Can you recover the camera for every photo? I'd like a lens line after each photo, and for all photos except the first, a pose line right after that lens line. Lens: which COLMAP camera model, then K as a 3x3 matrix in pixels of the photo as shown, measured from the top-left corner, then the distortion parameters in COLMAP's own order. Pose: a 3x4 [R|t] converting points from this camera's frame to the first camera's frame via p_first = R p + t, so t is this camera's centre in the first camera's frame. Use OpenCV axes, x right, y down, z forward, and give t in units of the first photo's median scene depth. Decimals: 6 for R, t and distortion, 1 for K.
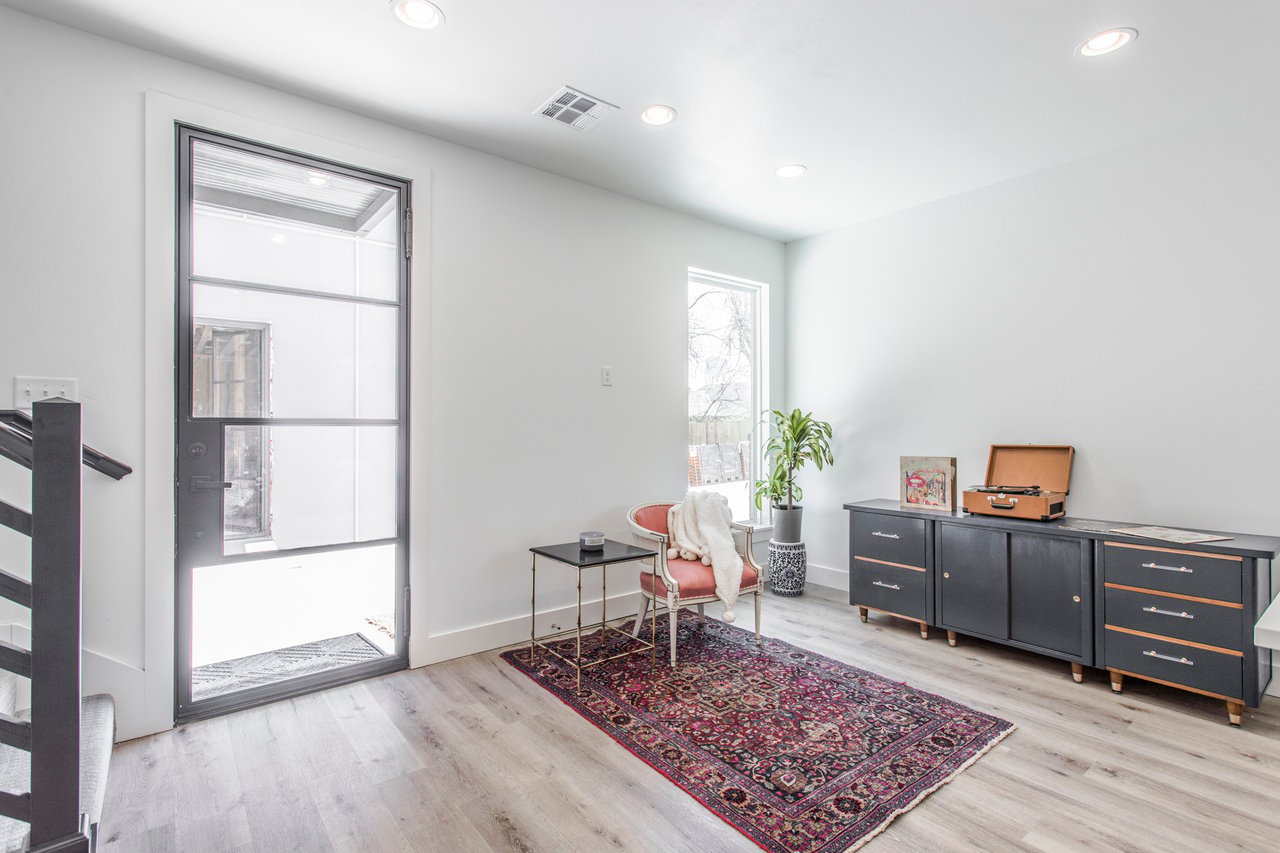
lens RADIAL K [[600.4, 0, 642.2], [0, 600.4, 425.0], [0, 0, 1]] dist [0.001398, 0.000108]
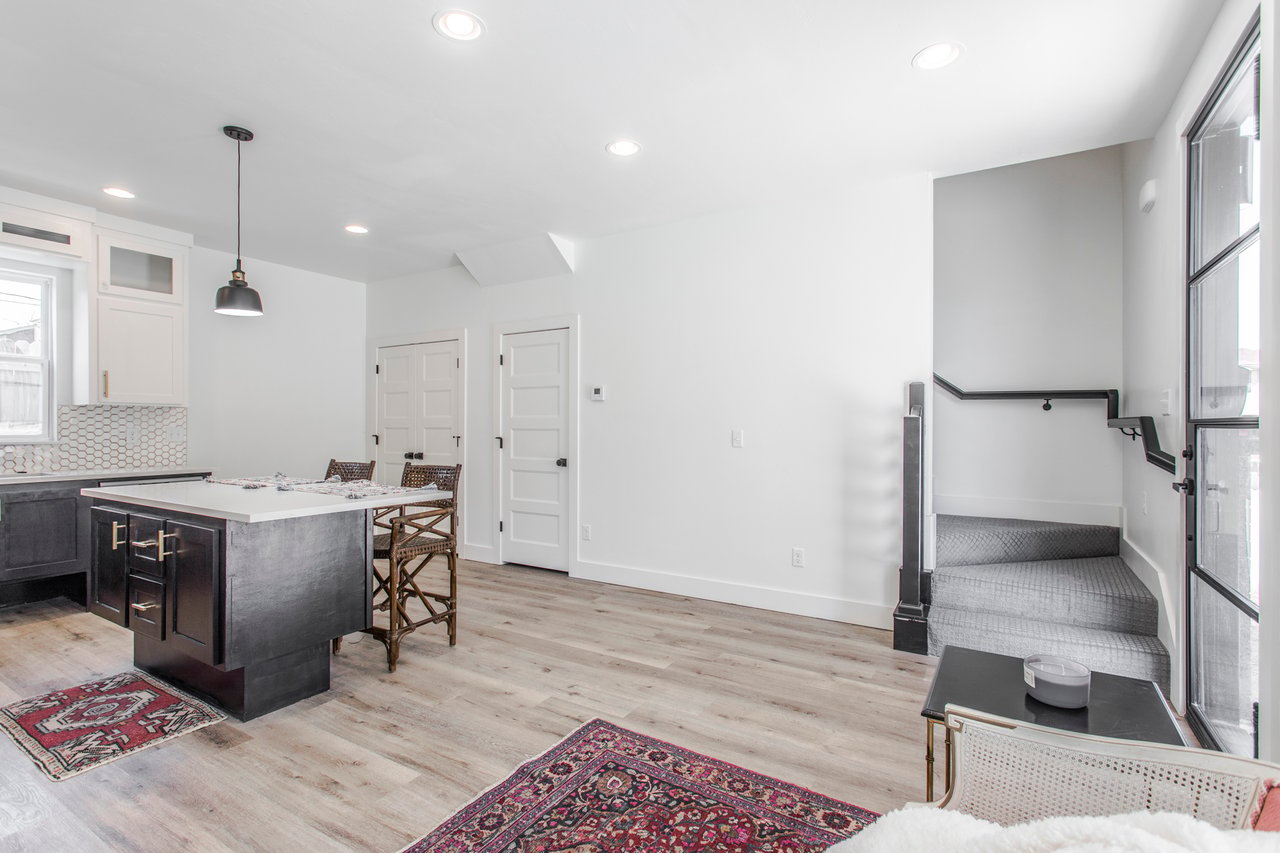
lens RADIAL K [[600.4, 0, 642.2], [0, 600.4, 425.0], [0, 0, 1]] dist [0.001398, 0.000108]
pose [[-0.939743, -0.004899, -0.341846, 0.407820], [-0.003730, 0.999985, -0.004077, 0.003217], [0.341860, -0.002556, -0.939747, 1.466818]]
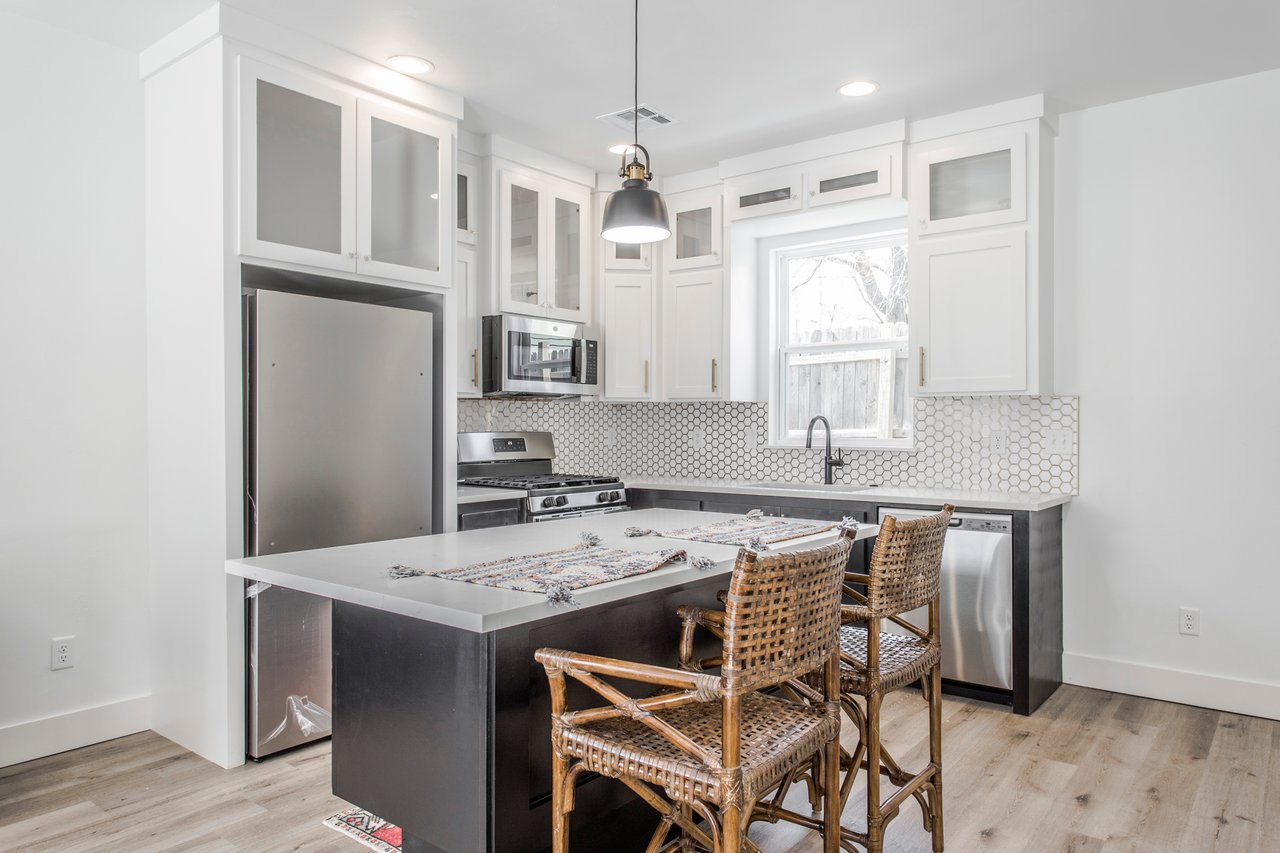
lens RADIAL K [[848.5, 0, 643.2], [0, 848.5, 424.6], [0, 0, 1]] dist [-0.003808, 0.001962]
pose [[-0.227824, -0.001687, 0.973701, -0.172627], [-0.002519, 0.999996, 0.001143, -0.000474], [-0.973699, -0.002192, -0.227827, 0.375450]]
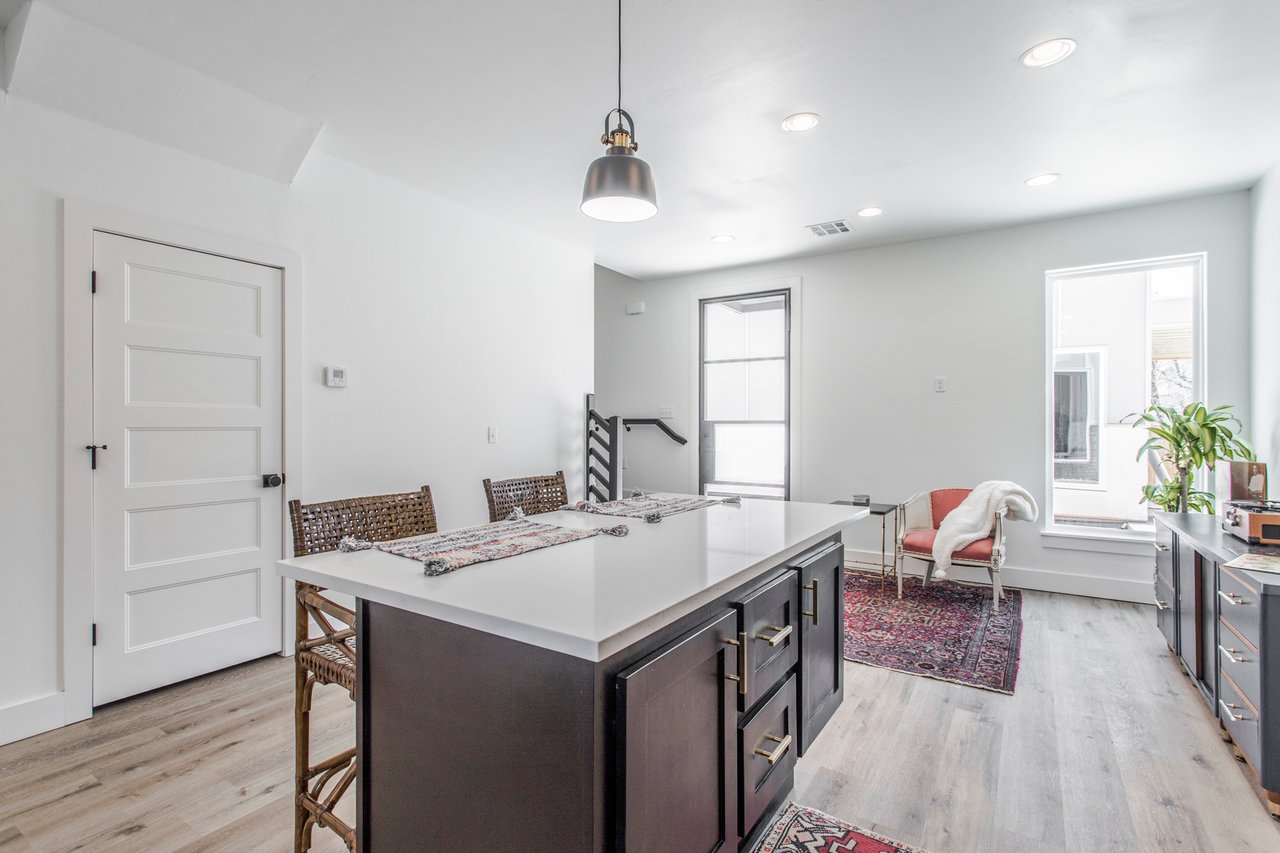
lens RADIAL K [[601.2, 0, 640.1], [0, 601.2, 426.0], [0, 0, 1]] dist [-0.001372, 0.000024]
pose [[0.314361, 0.000326, -0.949303, 1.297963], [0.001324, 0.999999, 0.000781, 0.006096], [0.949302, -0.001502, 0.314361, 0.005110]]
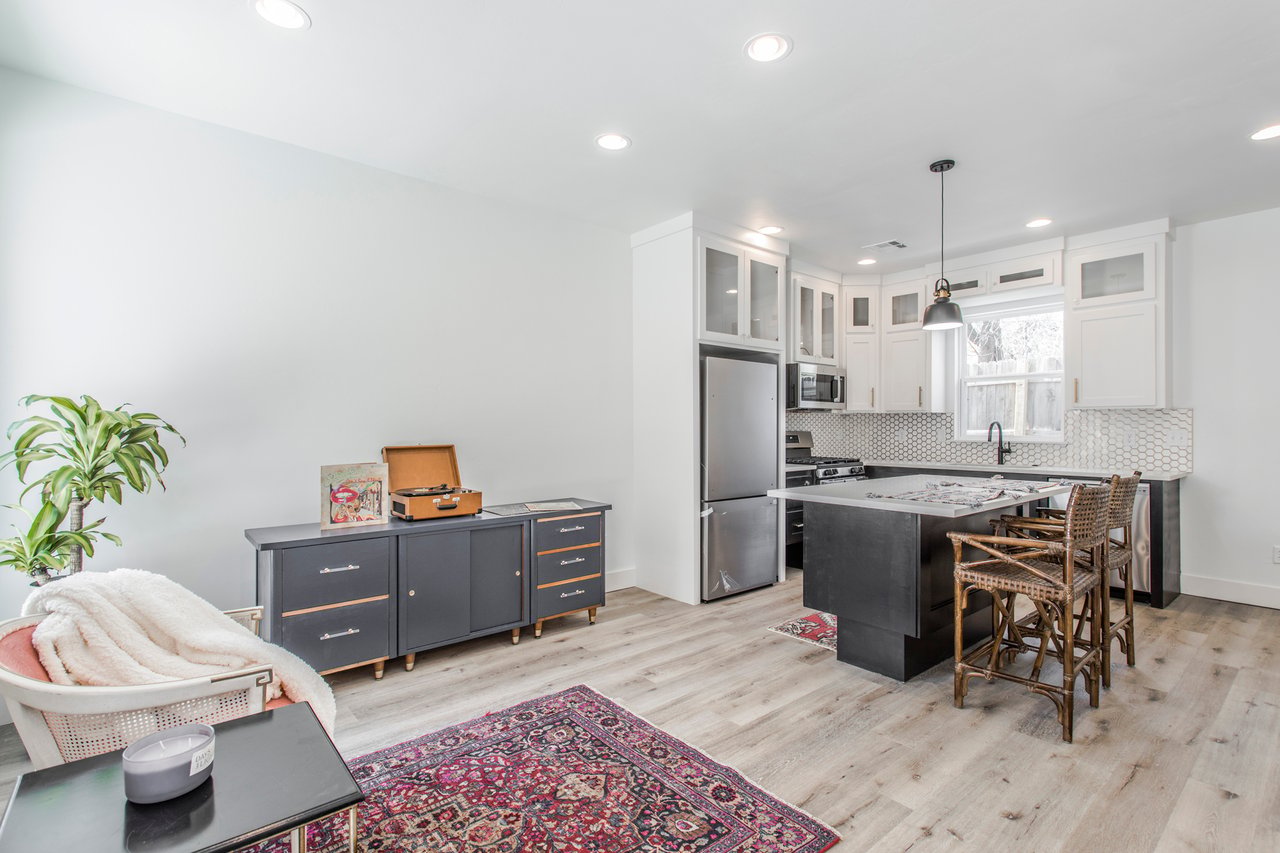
lens RADIAL K [[600.4, 0, 642.2], [0, 600.4, 425.0], [0, 0, 1]] dist [0.001398, 0.000108]
pose [[-0.026459, 0.001373, 0.999649, -0.484798], [-0.001820, 0.999997, -0.001422, -0.000949], [-0.999648, -0.001857, -0.026456, 0.820501]]
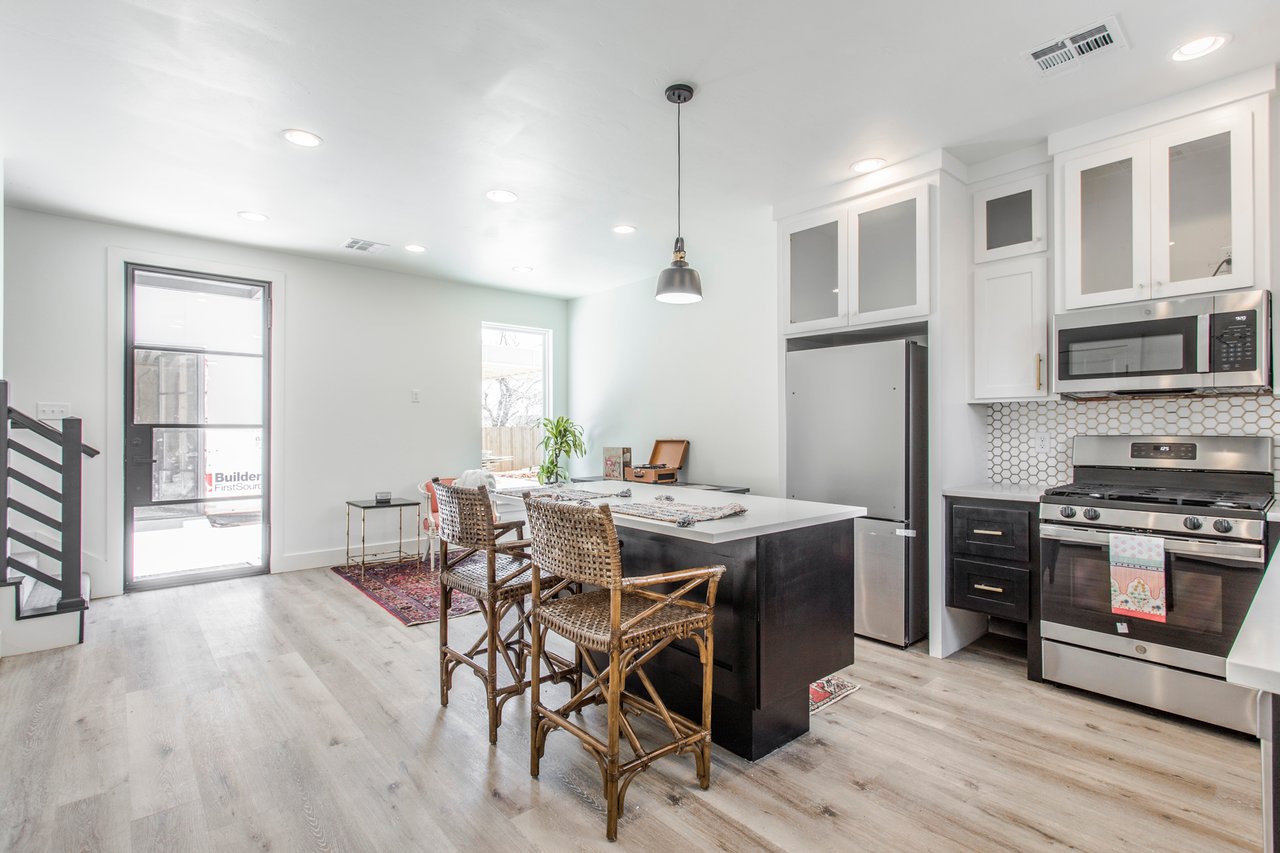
lens RADIAL K [[600.4, 0, 642.2], [0, 600.4, 425.0], [0, 0, 1]] dist [0.001398, 0.000108]
pose [[0.998988, -0.002150, 0.044926, 0.625372], [0.002307, 0.999991, -0.003447, 0.000002], [-0.044918, 0.003547, 0.998984, -0.784806]]
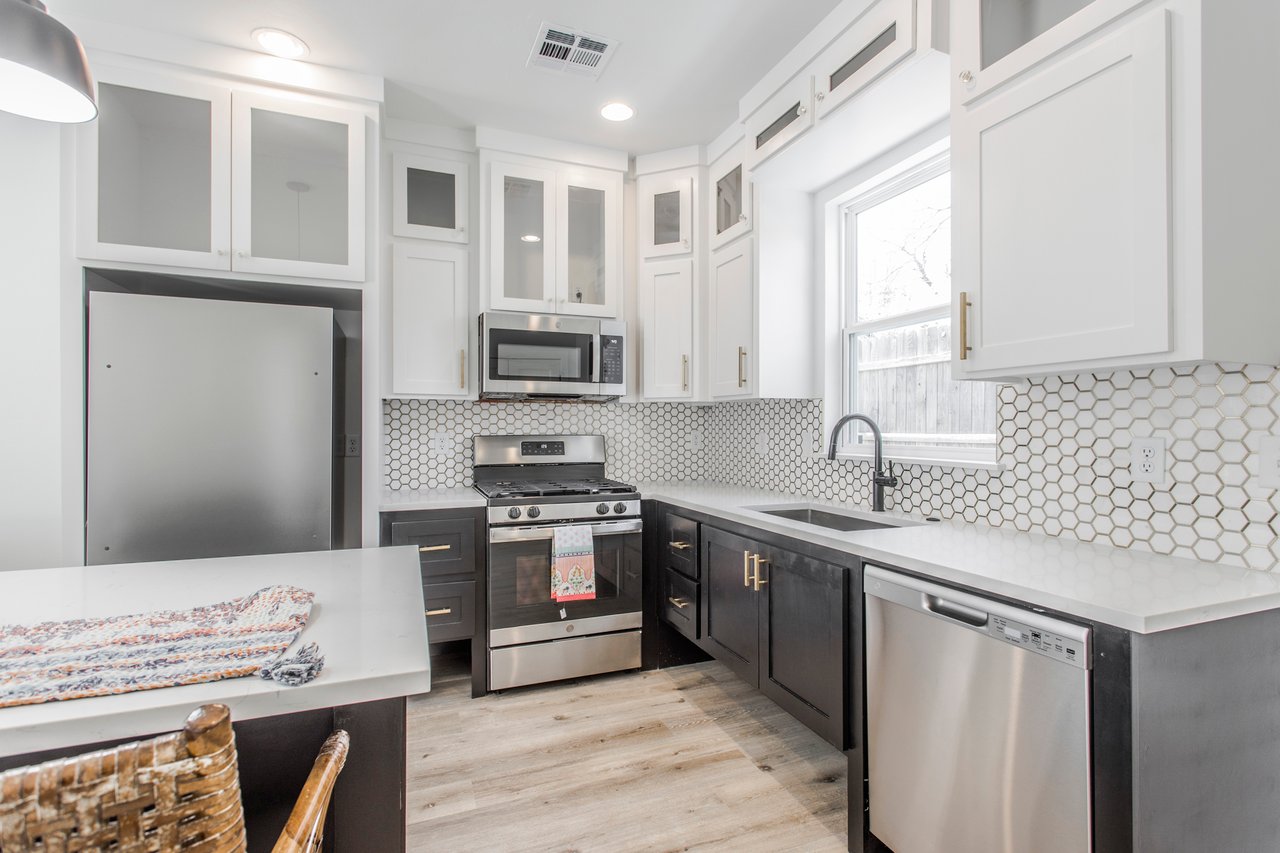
lens RADIAL K [[601.2, 0, 640.1], [0, 601.2, 426.0], [0, 0, 1]] dist [-0.001372, 0.000024]
pose [[0.292381, 0.002993, 0.956297, 0.486600], [-0.001619, 0.999995, -0.002635, 0.002050], [-0.956301, -0.000778, 0.292385, -0.303536]]
